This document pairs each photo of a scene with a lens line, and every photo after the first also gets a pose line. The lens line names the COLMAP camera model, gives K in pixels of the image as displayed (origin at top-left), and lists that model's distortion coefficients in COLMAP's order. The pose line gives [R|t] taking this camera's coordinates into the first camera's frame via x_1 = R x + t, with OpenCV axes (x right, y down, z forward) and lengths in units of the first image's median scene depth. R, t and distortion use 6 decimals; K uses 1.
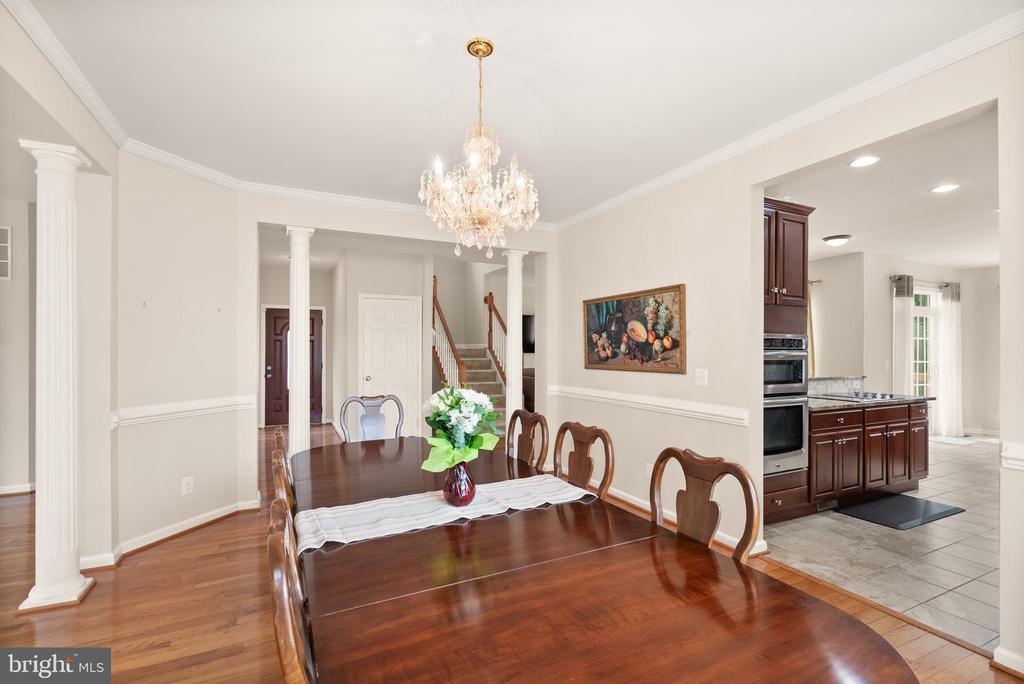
lens RADIAL K [[473.3, 0, 508.0], [0, 473.3, 350.1], [0, 0, 1]] dist [-0.000399, 0.000162]
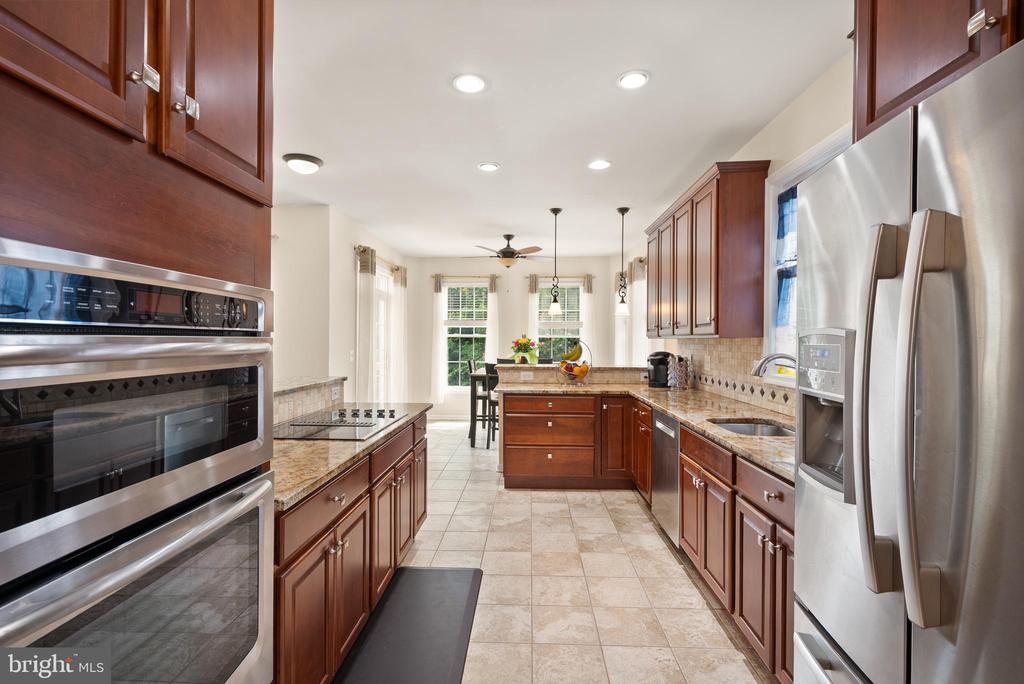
lens RADIAL K [[473.3, 0, 508.2], [0, 473.3, 341.3], [0, 0, 1]] dist [-0.000399, 0.000162]
pose [[0.488737, -0.005473, 0.872414, 0.412081], [-0.000949, 0.999976, 0.006804, 0.001402], [-0.872431, -0.004153, 0.488720, 0.672716]]
